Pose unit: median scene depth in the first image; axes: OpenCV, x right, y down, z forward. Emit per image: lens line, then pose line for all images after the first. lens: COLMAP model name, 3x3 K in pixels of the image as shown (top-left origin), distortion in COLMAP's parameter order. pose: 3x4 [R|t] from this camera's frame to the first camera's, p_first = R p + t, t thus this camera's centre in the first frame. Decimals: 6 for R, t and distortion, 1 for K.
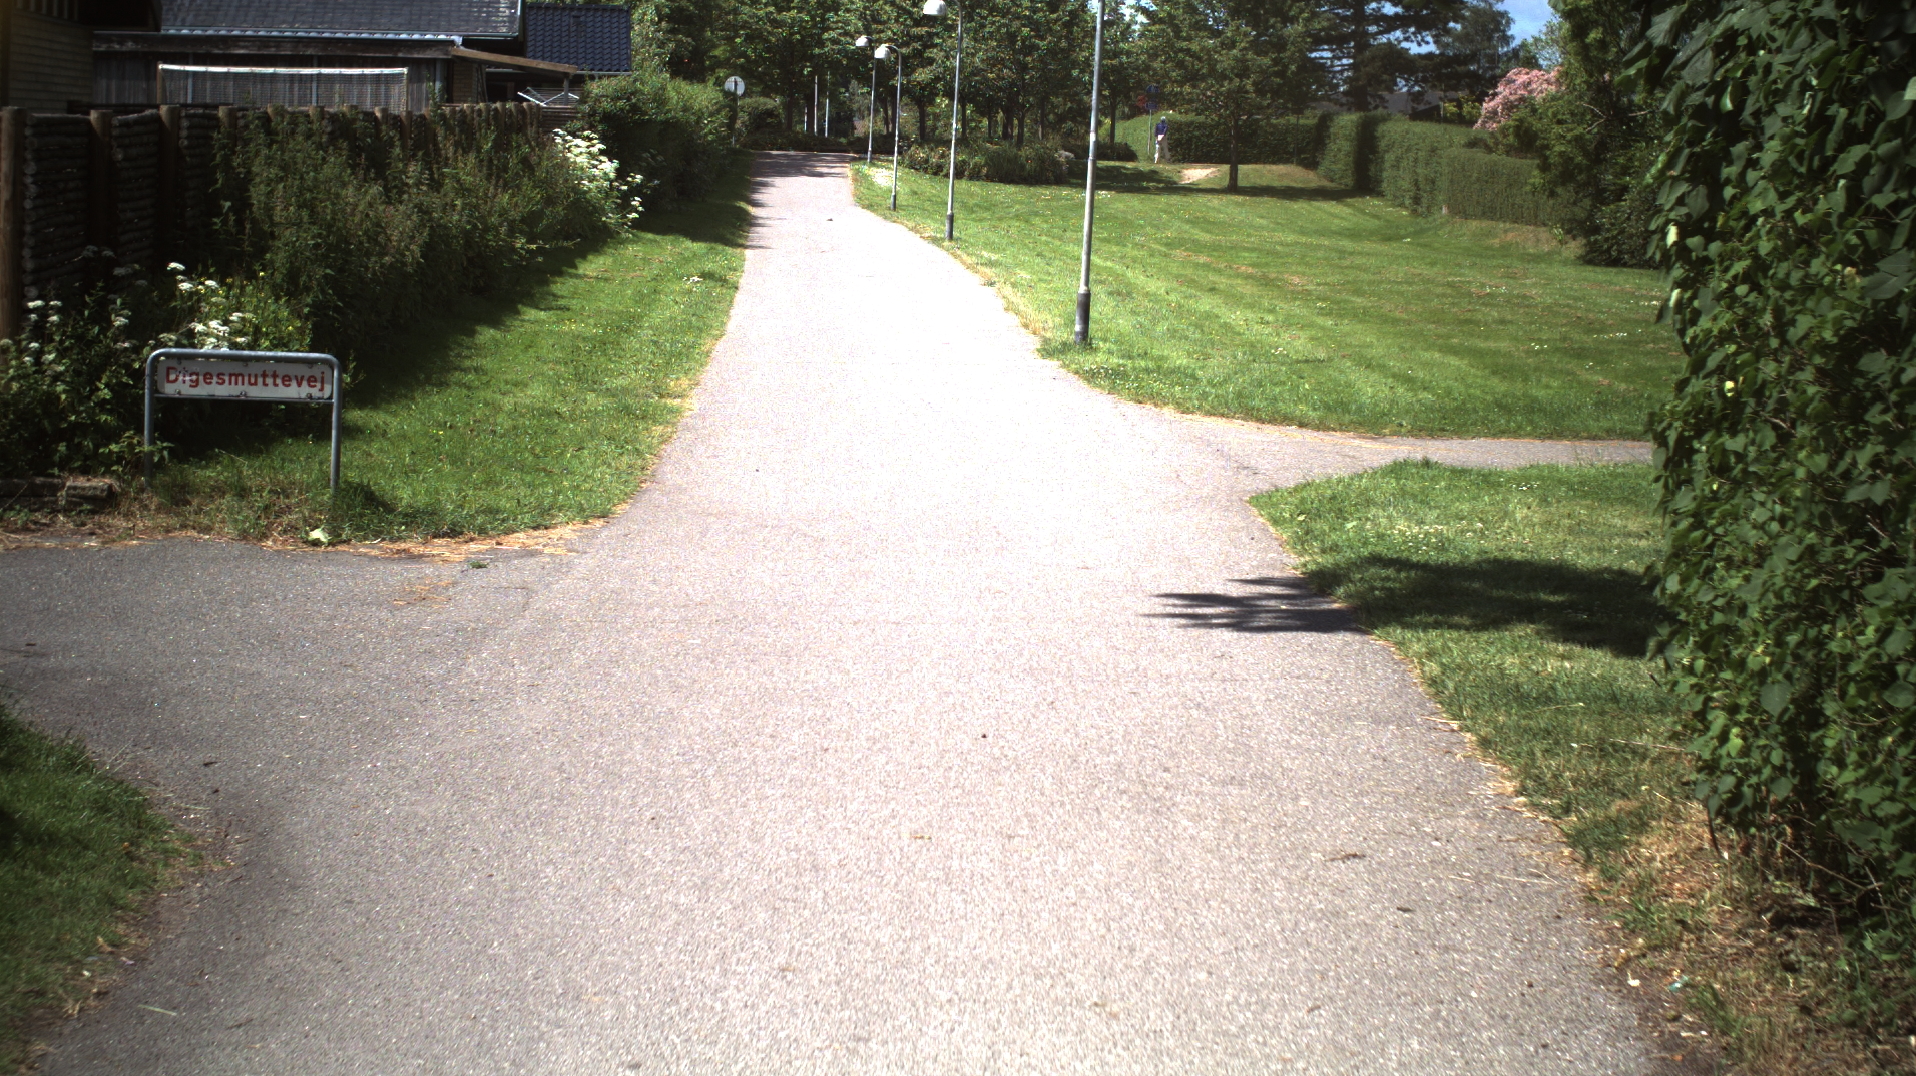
lens RADIAL K [[3387.7, 0, 958.0], [0, 3387.7, 538.0], [0, 0, 1]] dist [-0.298330, 0.435259]
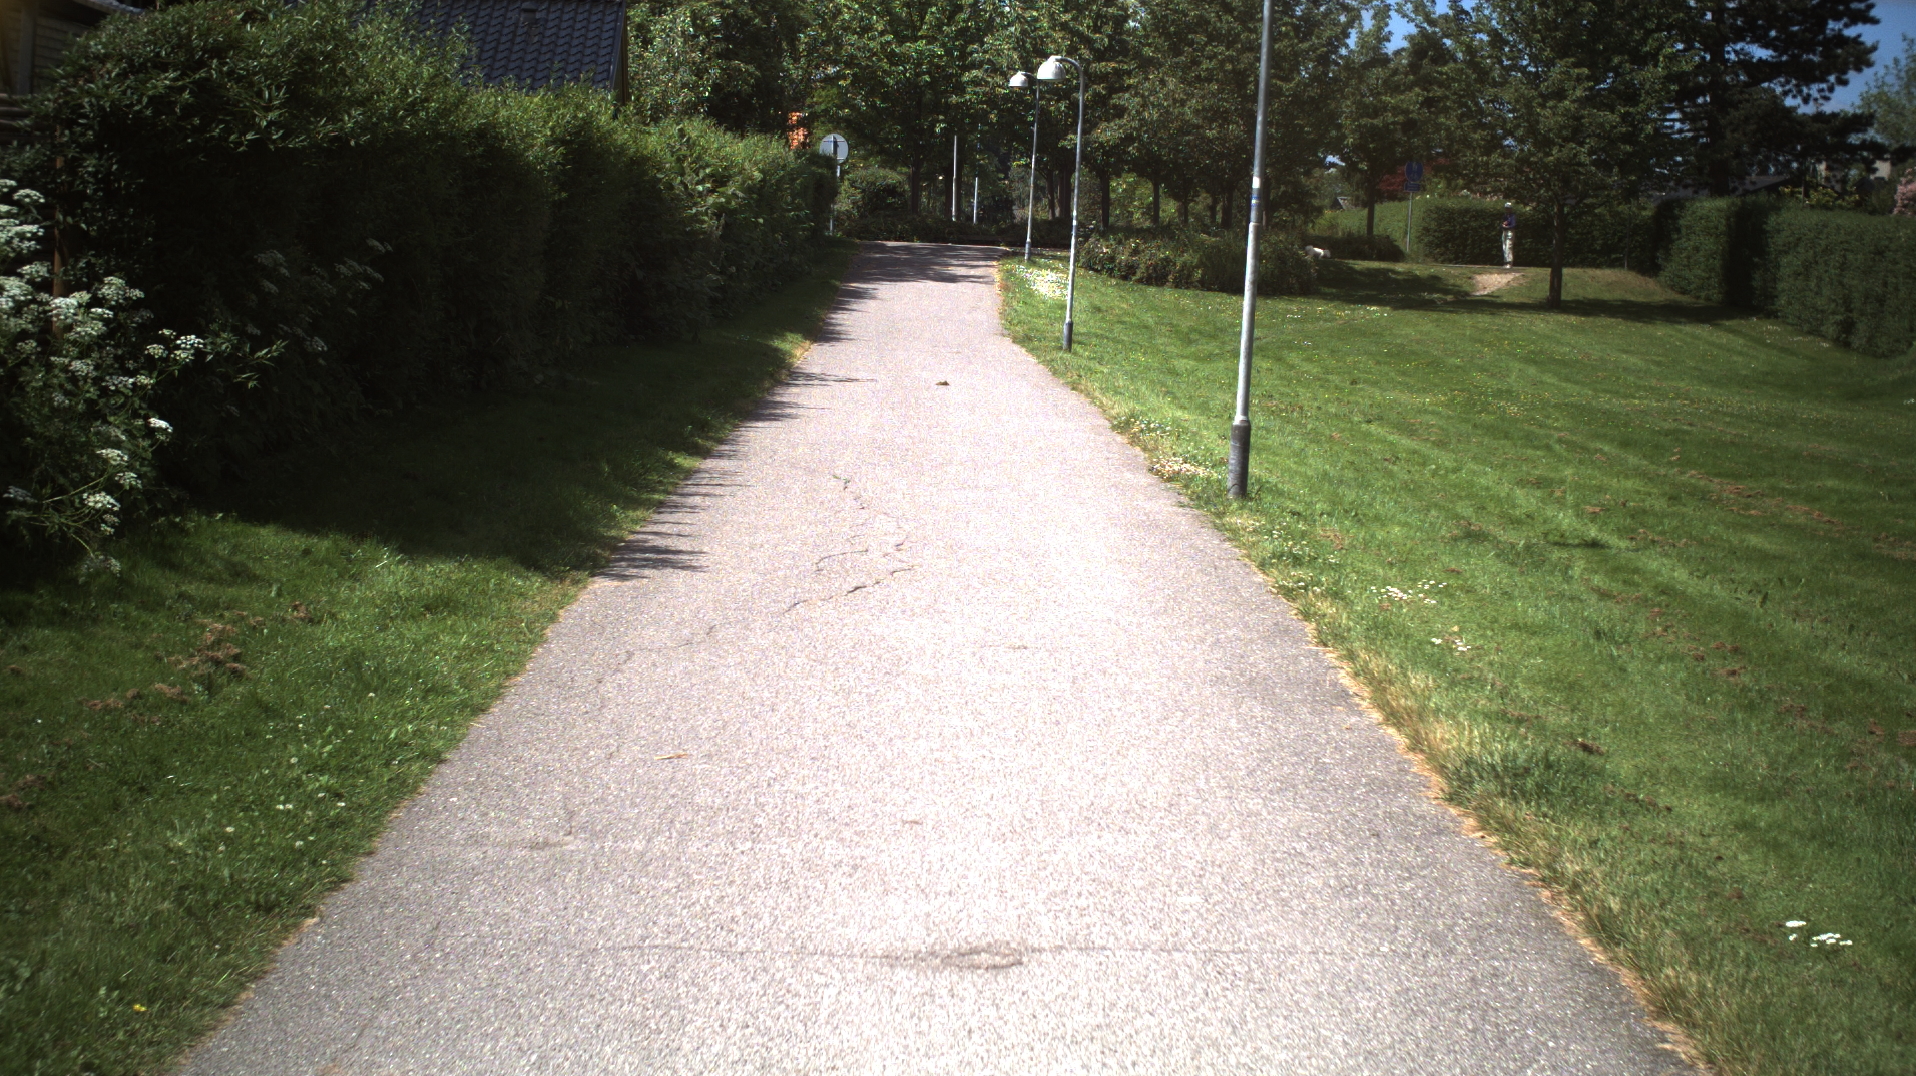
lens RADIAL K [[3387.7, 0, 958.0], [0, 3387.7, 538.0], [0, 0, 1]] dist [-0.298330, 0.435259]
pose [[0.998844, 0.012098, -0.046521, -0.009490], [-0.013338, 0.999562, -0.026417, -0.044459], [0.046181, 0.027007, 0.998568, 0.383672]]
